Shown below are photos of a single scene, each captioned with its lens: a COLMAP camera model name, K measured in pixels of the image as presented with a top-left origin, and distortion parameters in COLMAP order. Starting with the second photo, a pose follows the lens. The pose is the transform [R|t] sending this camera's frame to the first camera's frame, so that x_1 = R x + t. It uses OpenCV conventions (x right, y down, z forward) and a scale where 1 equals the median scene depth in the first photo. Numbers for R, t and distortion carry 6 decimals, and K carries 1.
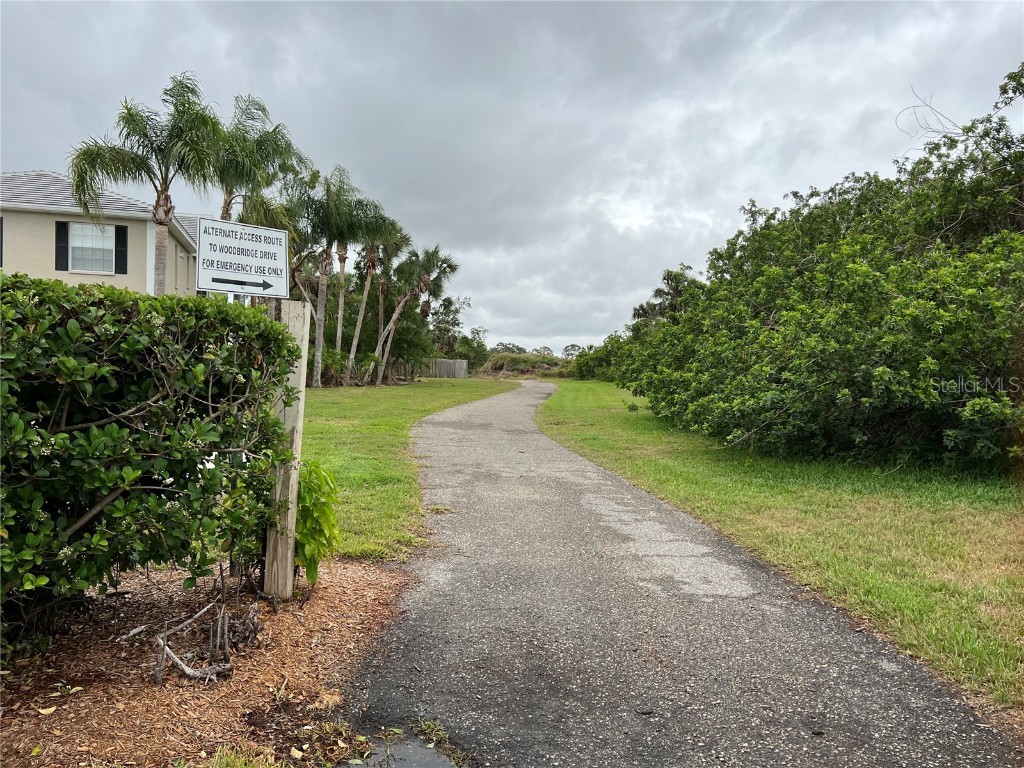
lens RADIAL K [[774.3, 0, 510.1], [0, 774.3, 379.6], [0, 0, 1]] dist [0.077897, -0.089757]
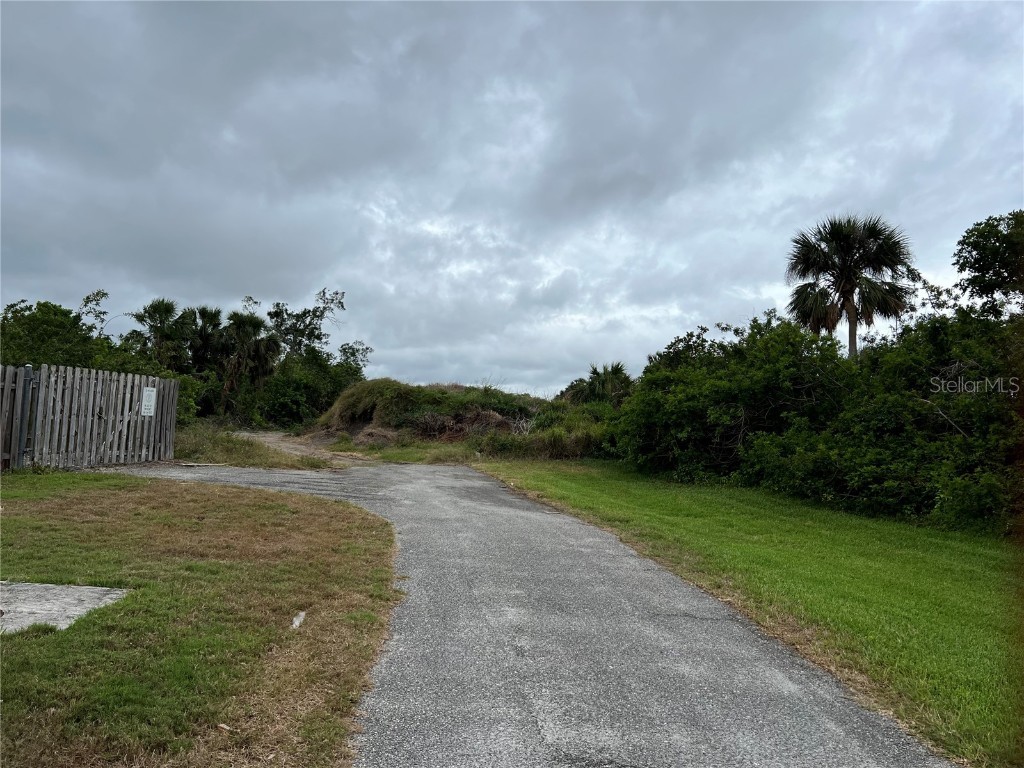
lens RADIAL K [[774.3, 0, 511.4], [0, 774.3, 382.6], [0, 0, 1]] dist [0.077897, -0.089757]
pose [[0.992687, 0.039086, 0.114212, 0.013101], [-0.032162, 0.997567, -0.061852, -0.011063], [-0.116351, 0.057727, 0.991529, 0.634332]]
